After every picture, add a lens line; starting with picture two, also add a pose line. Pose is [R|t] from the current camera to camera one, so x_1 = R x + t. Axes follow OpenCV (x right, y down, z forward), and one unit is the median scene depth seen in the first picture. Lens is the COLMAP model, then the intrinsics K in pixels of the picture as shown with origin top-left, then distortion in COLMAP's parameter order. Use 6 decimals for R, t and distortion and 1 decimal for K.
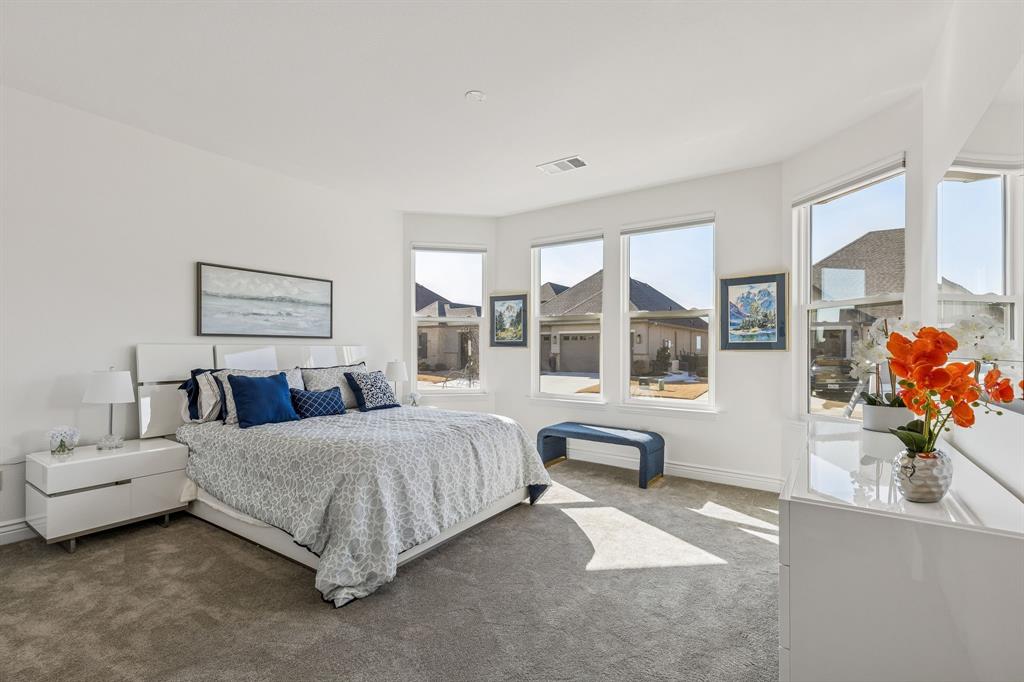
lens RADIAL K [[456.4, 0, 513.1], [0, 456.4, 347.8], [0, 0, 1]] dist [0.002413, -0.000179]
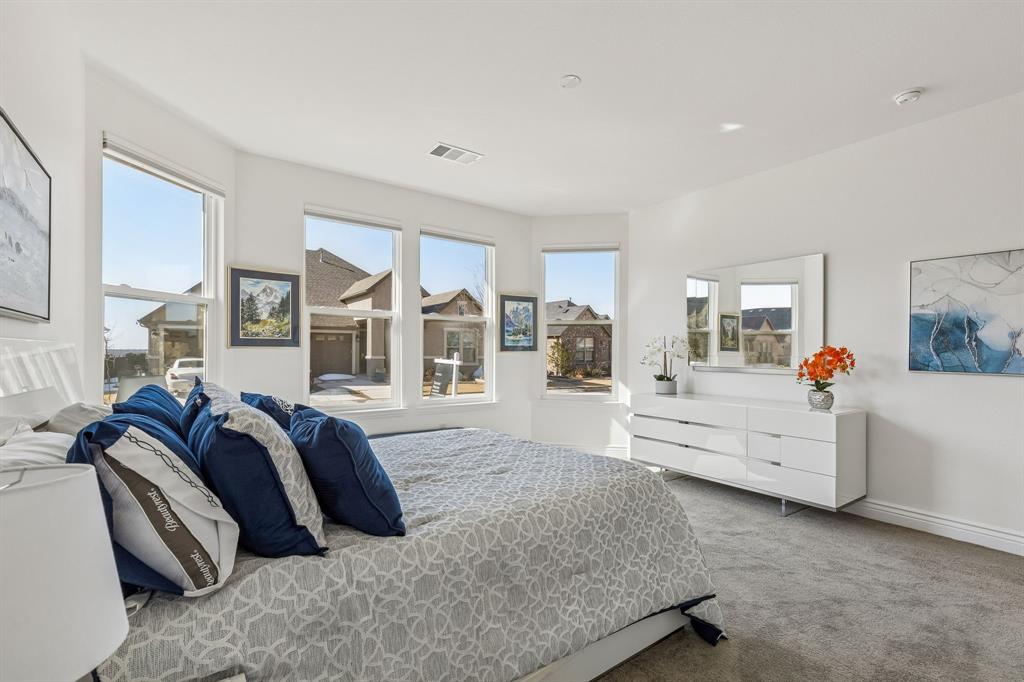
lens RADIAL K [[456.4, 0, 513.1], [0, 456.4, 347.8], [0, 0, 1]] dist [0.002413, -0.000179]
pose [[0.336225, 0.003336, 0.941776, -0.711264], [-0.008868, 0.999961, -0.000376, -0.004613], [-0.941740, -0.008225, 0.336242, 0.553955]]
